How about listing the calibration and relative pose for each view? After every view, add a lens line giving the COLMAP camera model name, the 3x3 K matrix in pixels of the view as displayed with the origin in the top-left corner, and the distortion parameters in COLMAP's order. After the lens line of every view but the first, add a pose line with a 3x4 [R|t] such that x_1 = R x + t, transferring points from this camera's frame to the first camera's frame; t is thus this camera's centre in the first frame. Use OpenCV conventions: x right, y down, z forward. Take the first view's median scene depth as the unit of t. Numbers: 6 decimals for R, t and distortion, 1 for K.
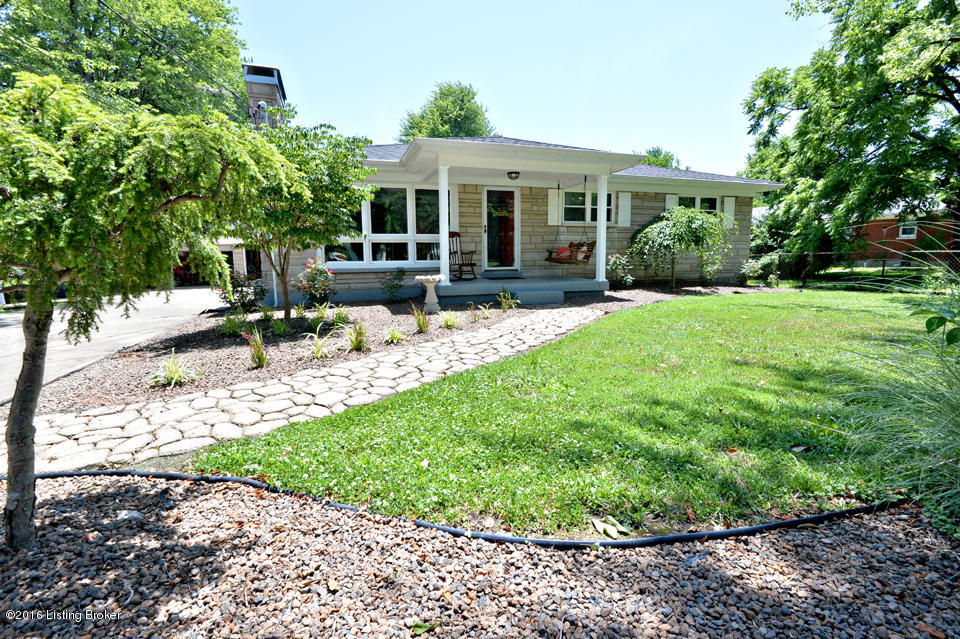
lens RADIAL K [[443.9, 0, 478.5], [0, 443.9, 322.3], [0, 0, 1]] dist [-0.028221, 0.000728]
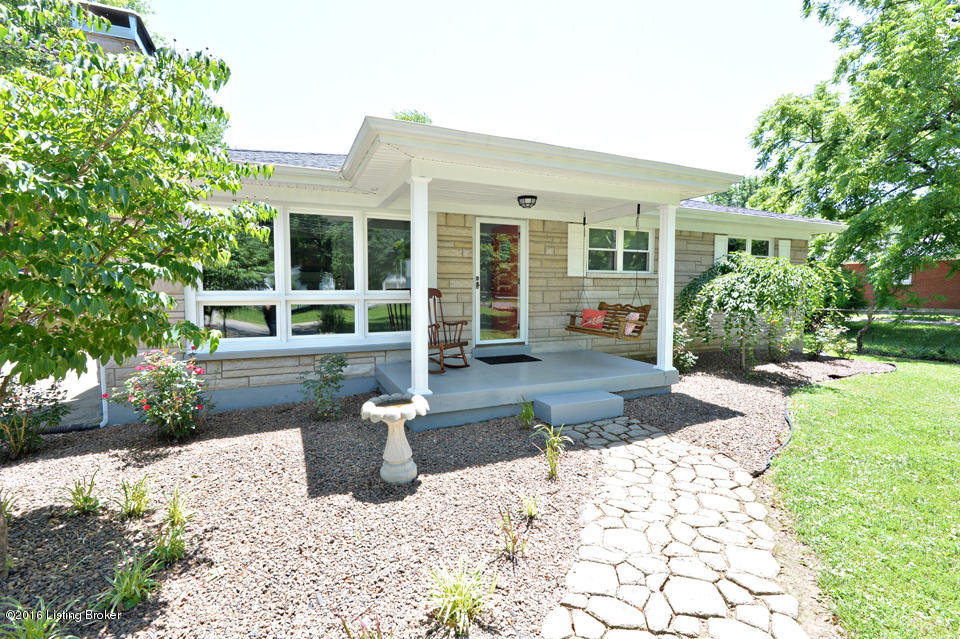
lens RADIAL K [[443.9, 0, 482.8], [0, 443.9, 317.0], [0, 0, 1]] dist [-0.028221, 0.000728]
pose [[0.994311, 0.004027, 0.106442, -0.044304], [0.004924, 0.996479, -0.083697, -0.100935], [-0.106404, 0.083745, 0.990790, 0.345562]]
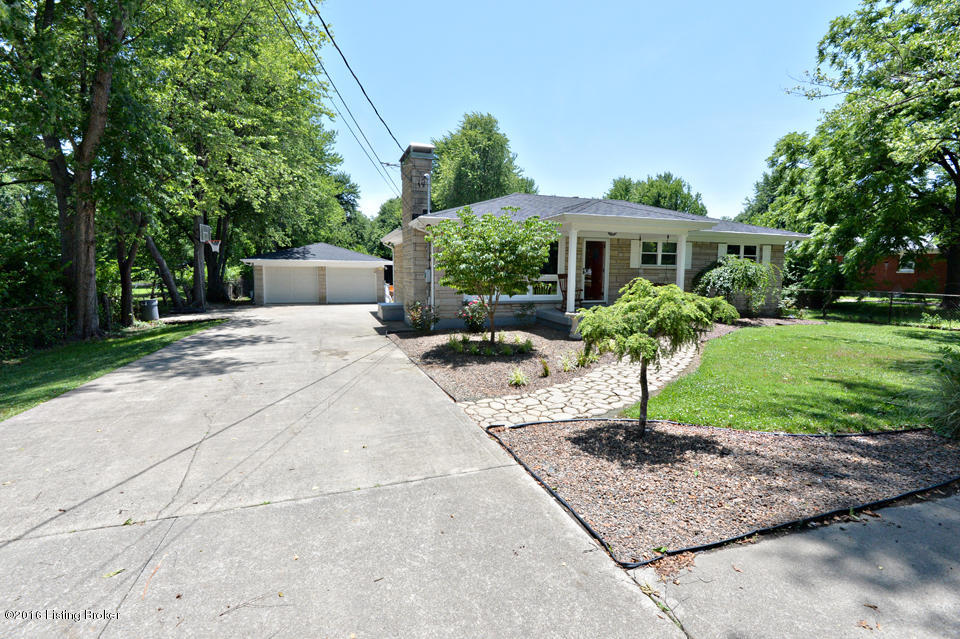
lens RADIAL K [[443.9, 0, 483.4], [0, 443.9, 318.3], [0, 0, 1]] dist [-0.028221, 0.000728]
pose [[0.999774, 0.018410, 0.010648, -0.271700], [-0.017948, 0.998956, -0.042006, -0.015056], [-0.011411, 0.041806, 0.999061, -0.251453]]
